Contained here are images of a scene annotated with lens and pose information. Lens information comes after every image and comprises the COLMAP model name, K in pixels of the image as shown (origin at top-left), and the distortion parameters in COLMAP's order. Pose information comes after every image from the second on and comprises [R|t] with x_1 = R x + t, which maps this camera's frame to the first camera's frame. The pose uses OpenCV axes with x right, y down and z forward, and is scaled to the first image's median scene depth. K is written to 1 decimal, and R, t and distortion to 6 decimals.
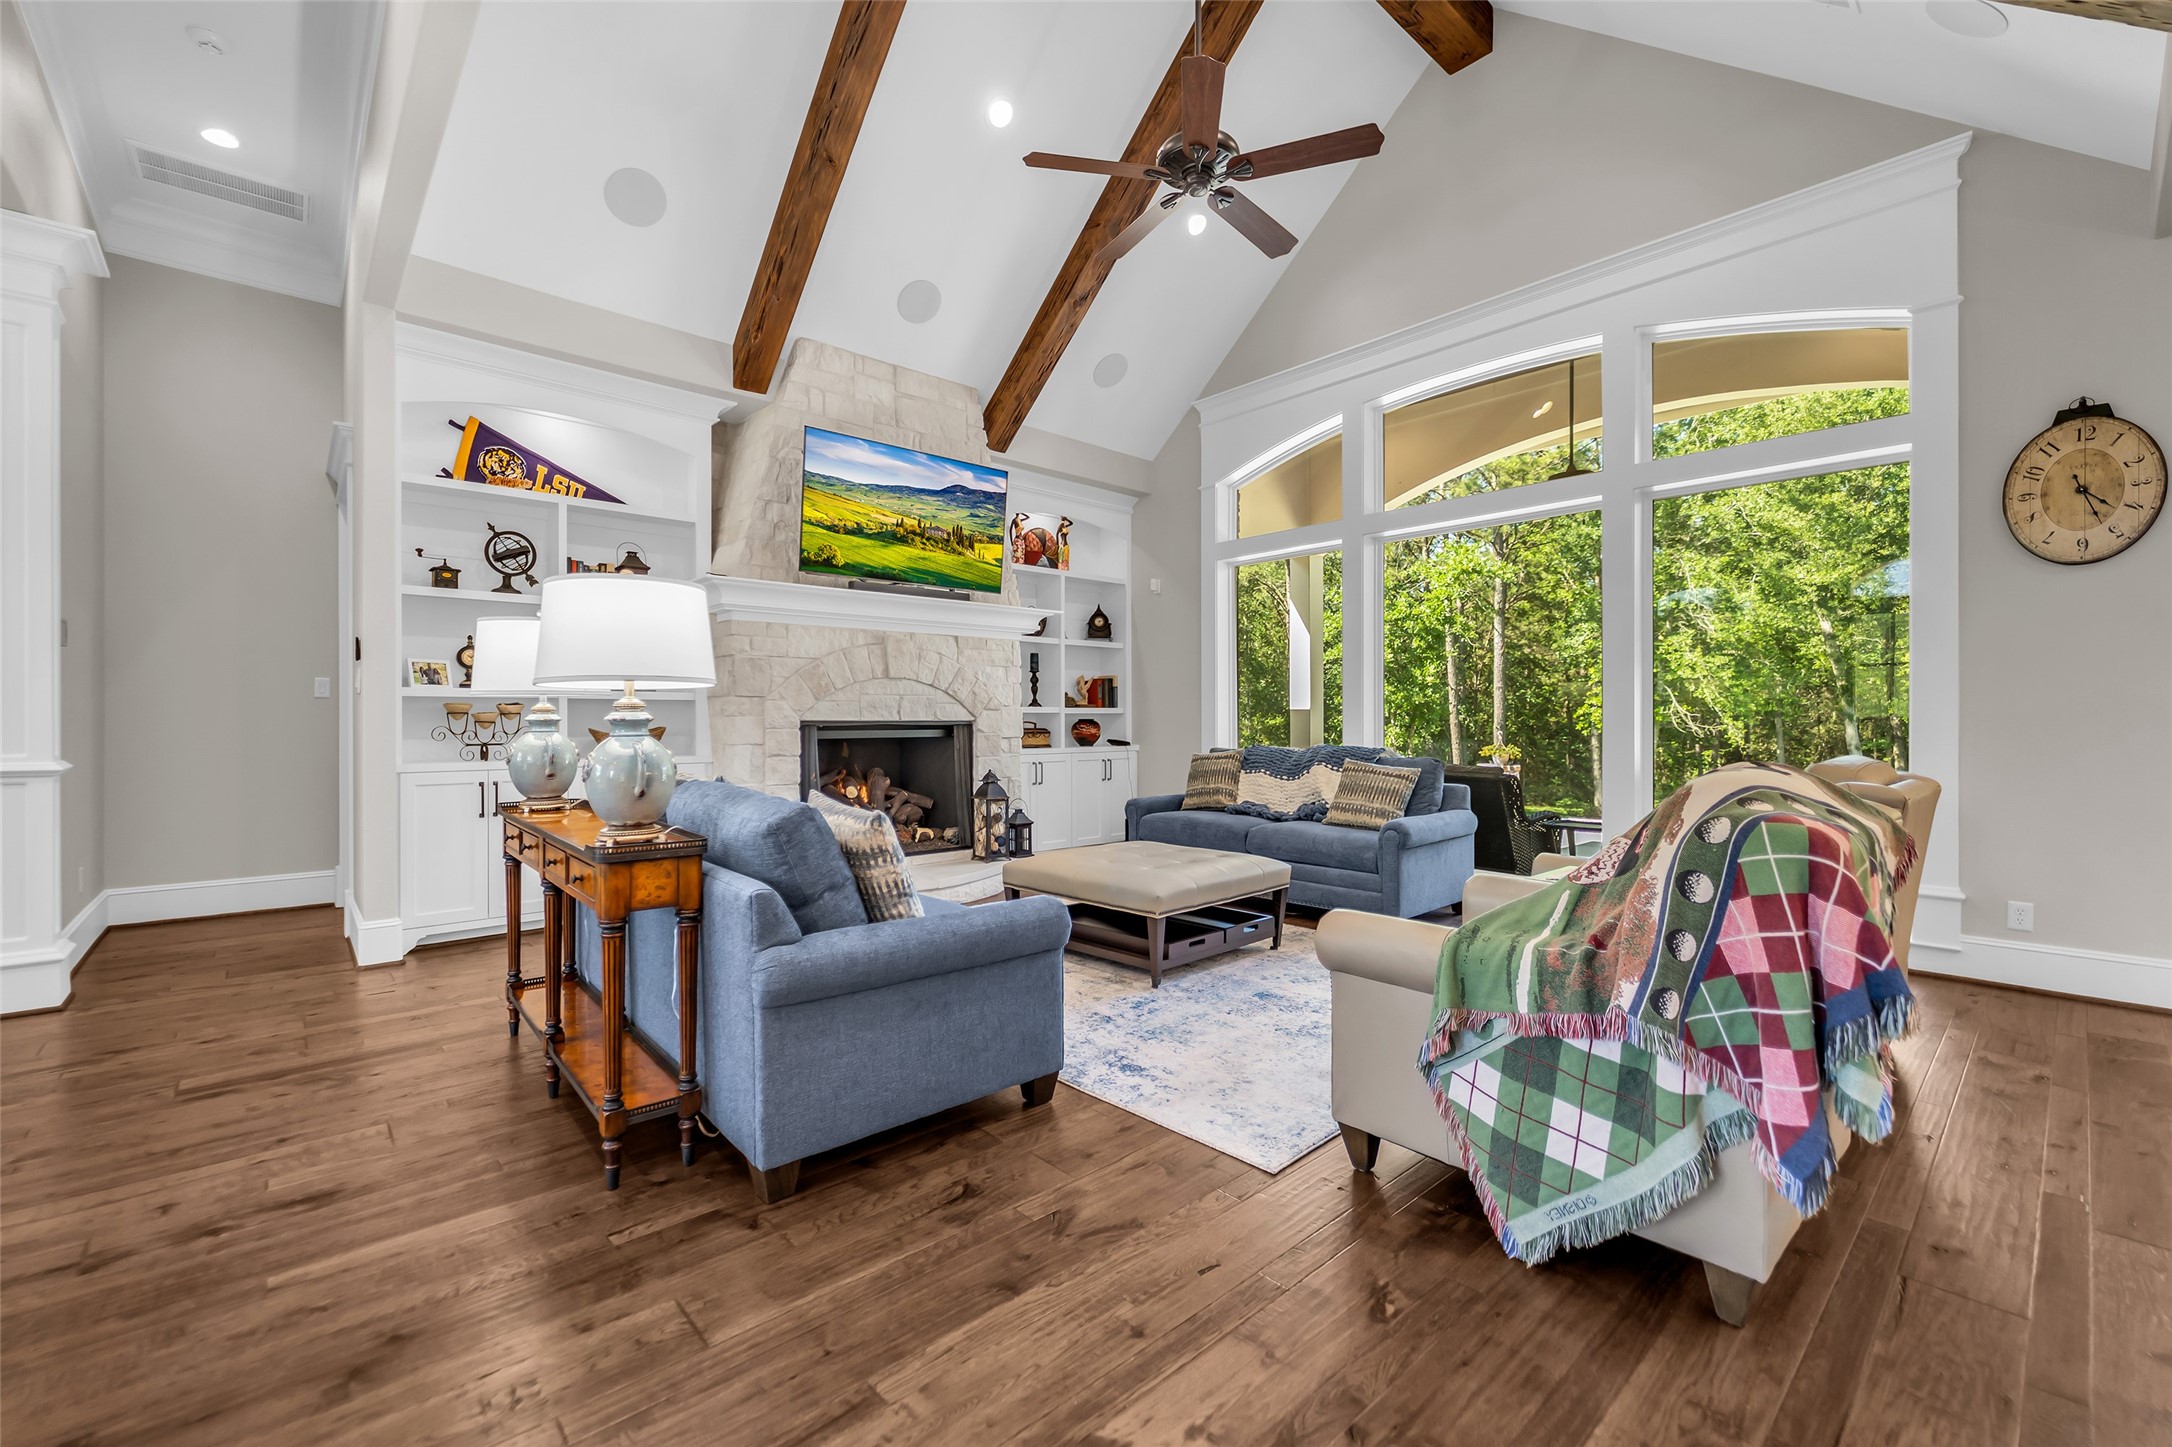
lens RADIAL K [[903.2, 0, 1075.9], [0, 903.2, 721.0], [0, 0, 1]] dist [0.001355, 0.000037]
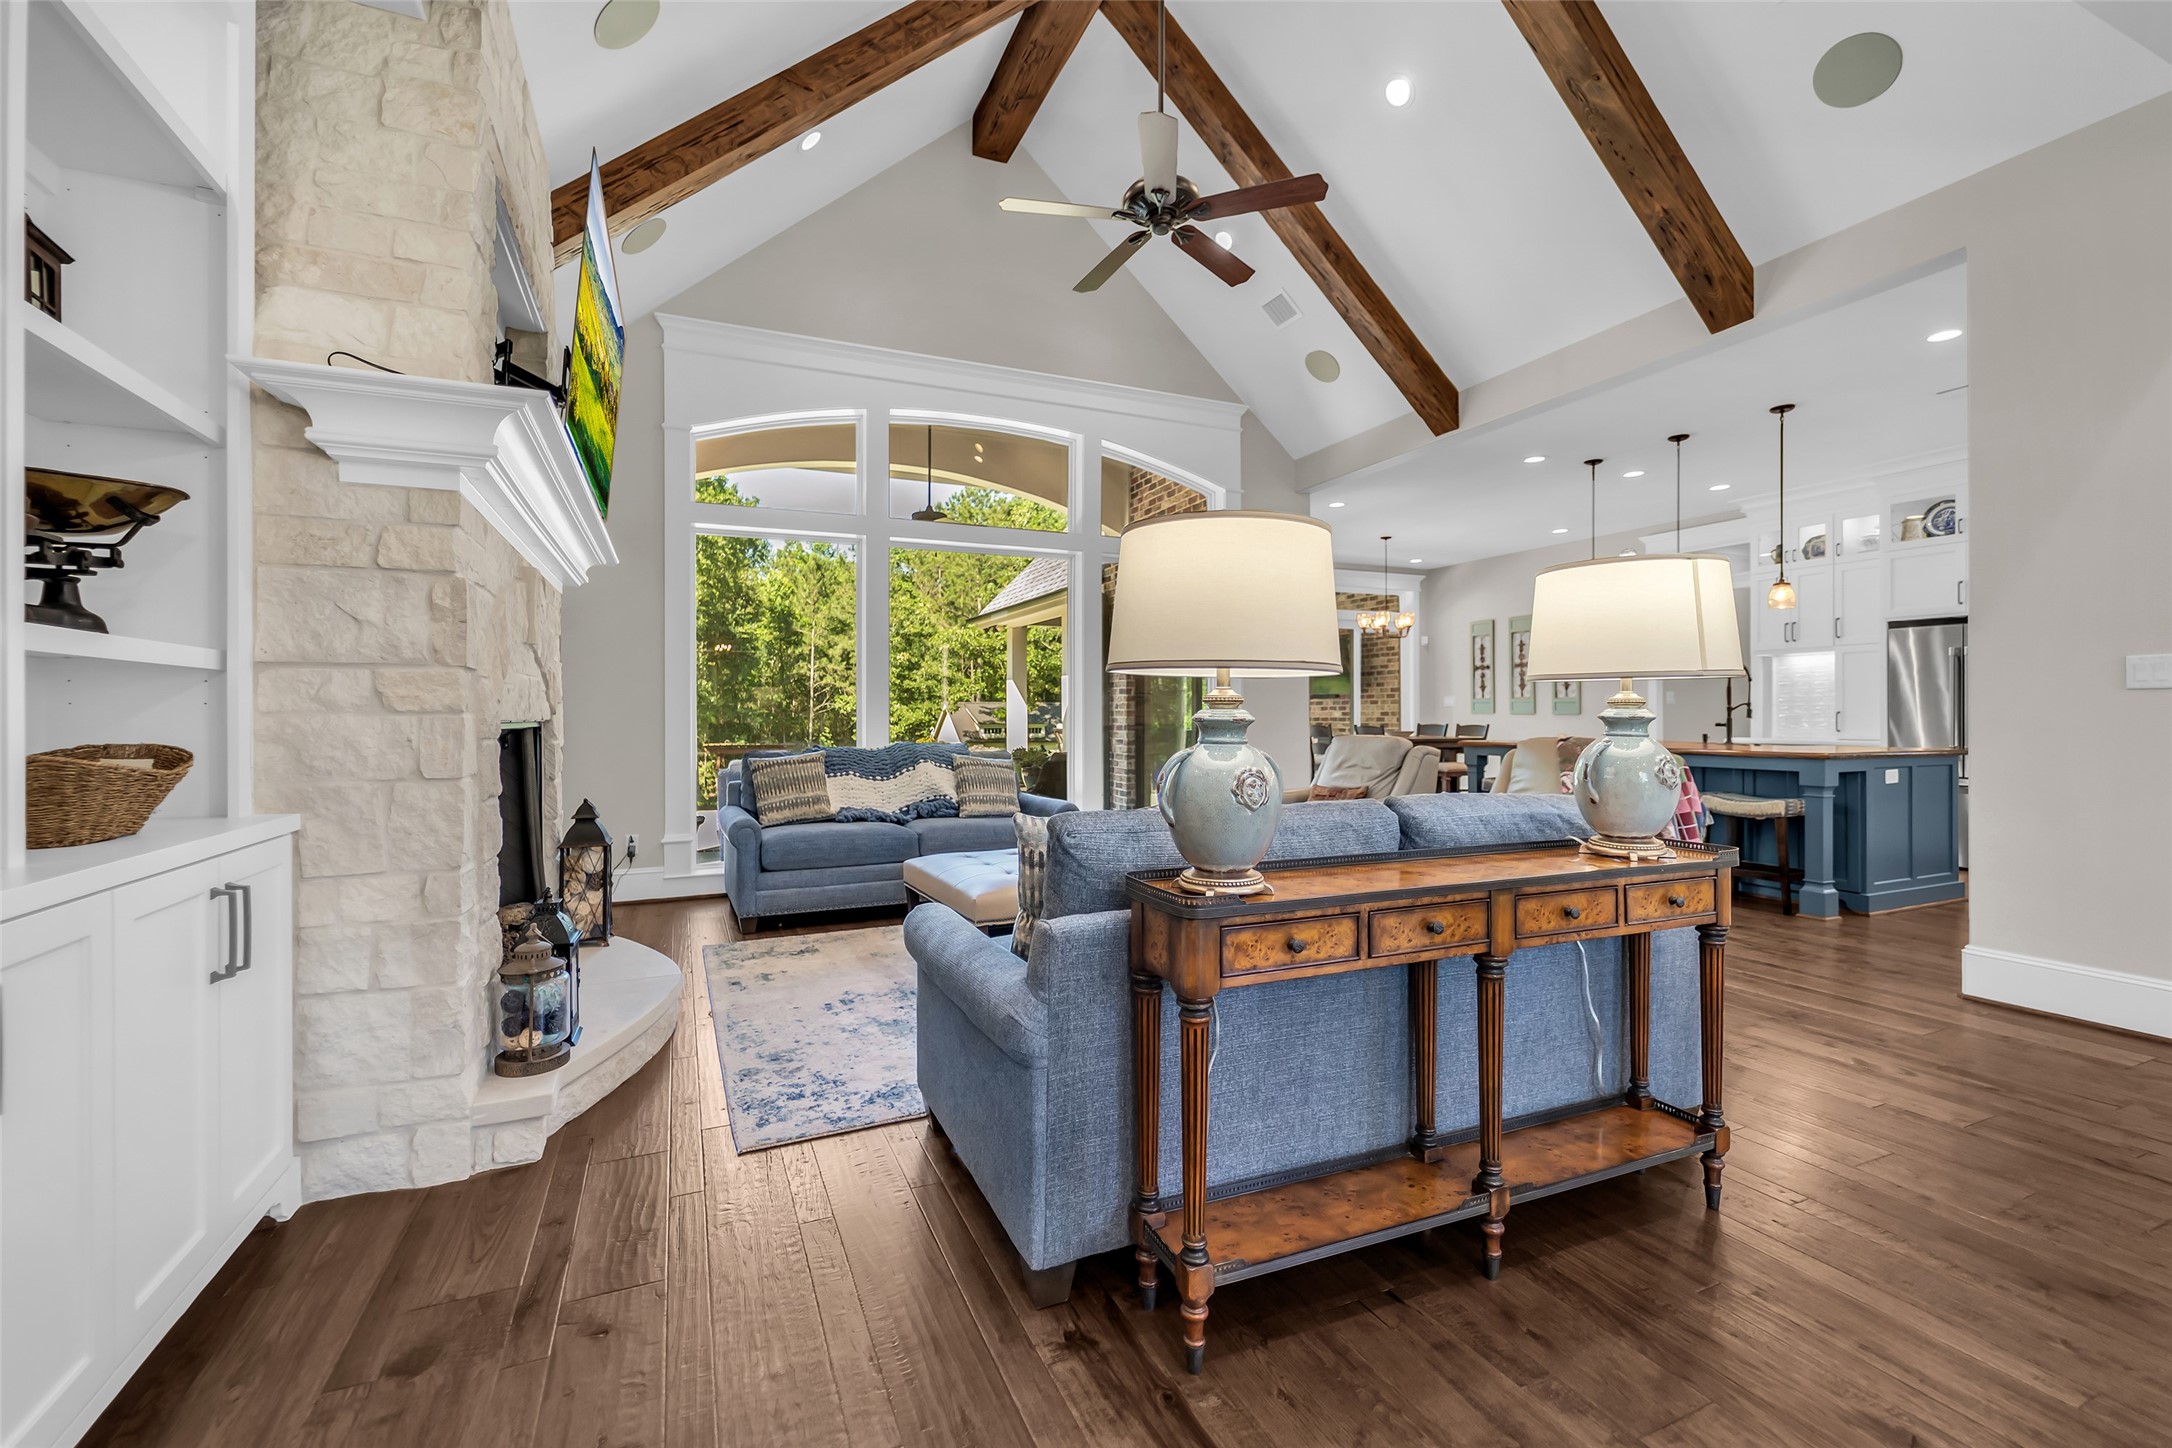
lens RADIAL K [[903.2, 0, 1073.3], [0, 903.2, 718.0], [0, 0, 1]] dist [0.001355, 0.000037]
pose [[0.311551, -0.000181, 0.950230, -0.691245], [0.001968, 0.999998, -0.000455, 0.000384], [-0.950228, 0.002012, 0.311550, 0.569513]]
